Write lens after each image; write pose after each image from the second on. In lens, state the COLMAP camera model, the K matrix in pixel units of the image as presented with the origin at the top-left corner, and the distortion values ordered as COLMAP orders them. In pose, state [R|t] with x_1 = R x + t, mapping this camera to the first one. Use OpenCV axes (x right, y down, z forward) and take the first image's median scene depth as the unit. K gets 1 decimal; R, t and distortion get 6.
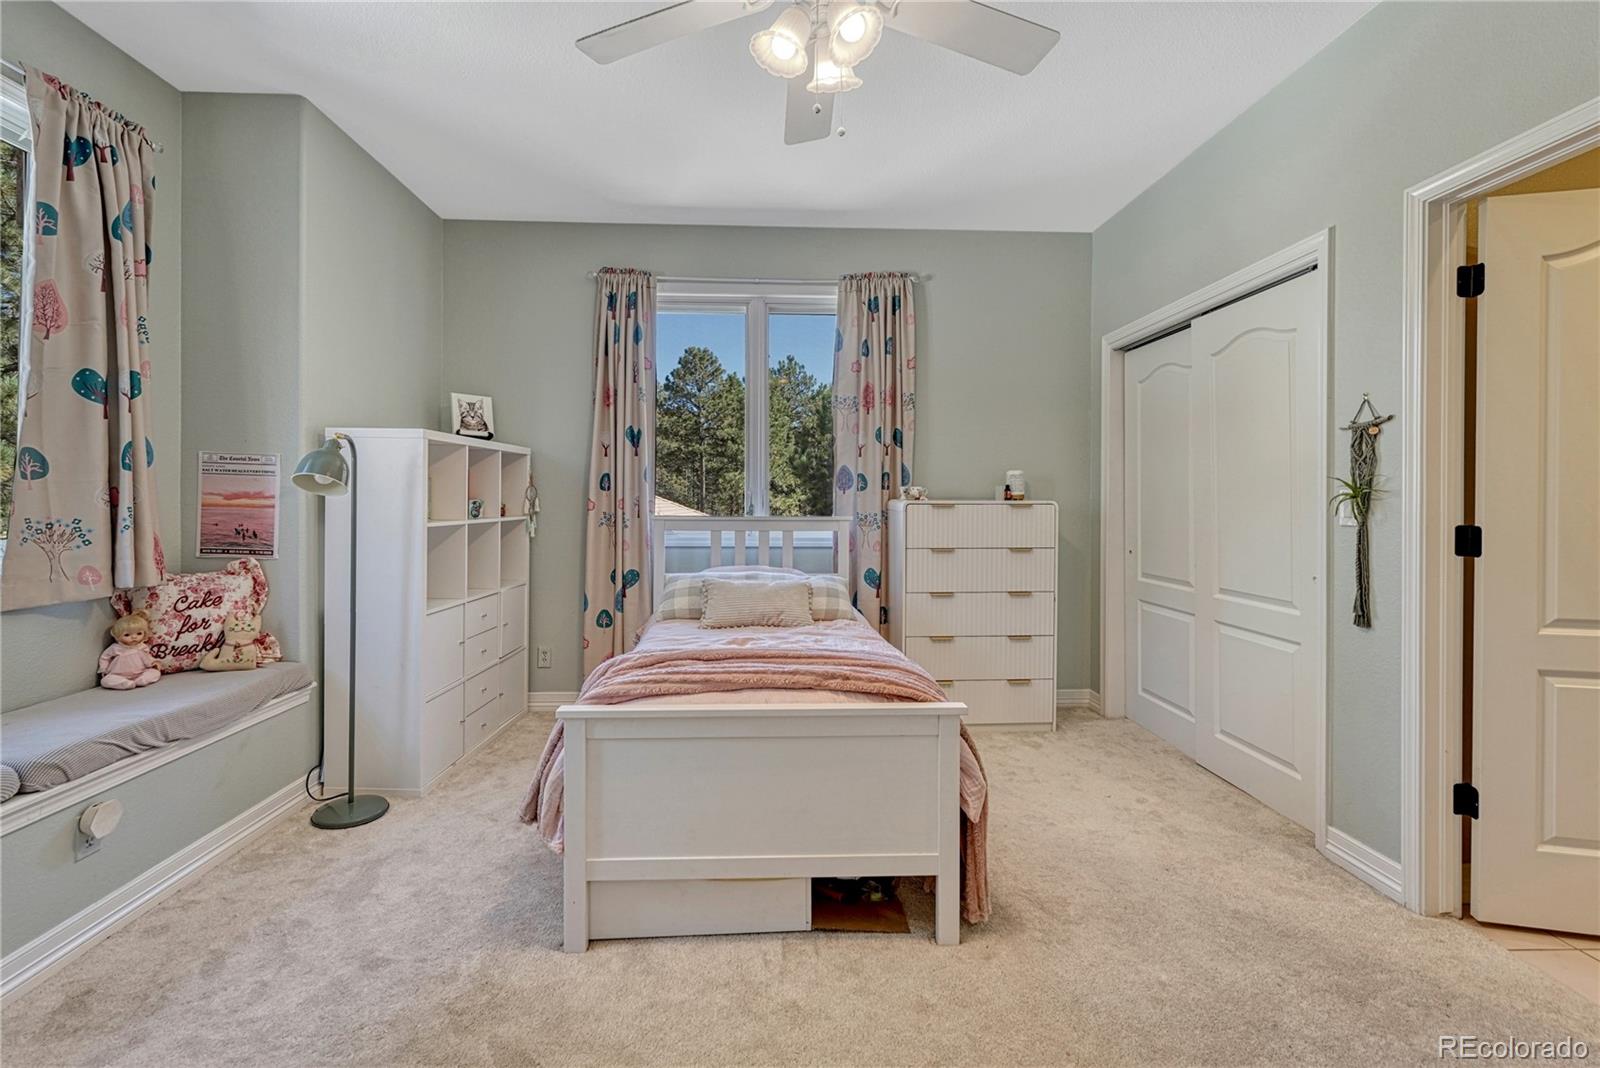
lens RADIAL K [[681.3, 0, 793.3], [0, 681.3, 528.6], [0, 0, 1]] dist [0.001092, -0.010799]
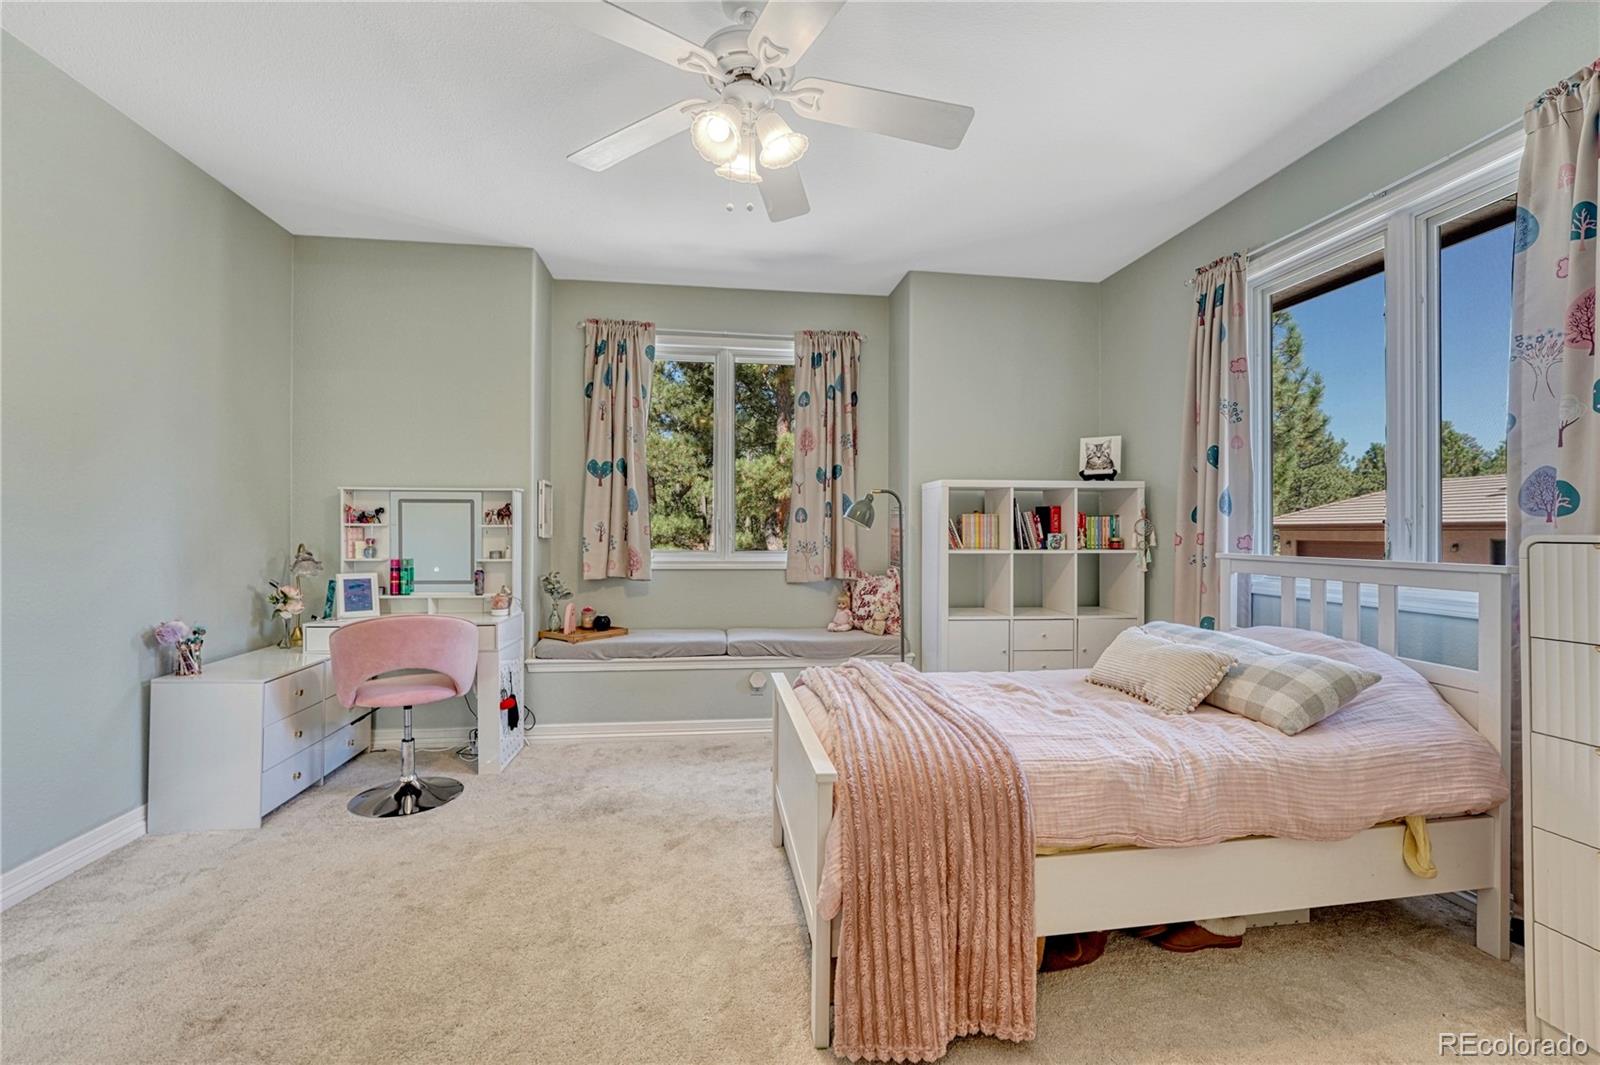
lens RADIAL K [[663.1, 0, 794.5], [0, 663.1, 535.3], [0, 0, 1]] dist [-0.013394, 0.003340]
pose [[0.103305, 0.002615, -0.994646, 0.531286], [-0.049049, 0.998793, -0.002468, -0.014113], [0.993440, 0.049041, 0.103309, 0.426003]]
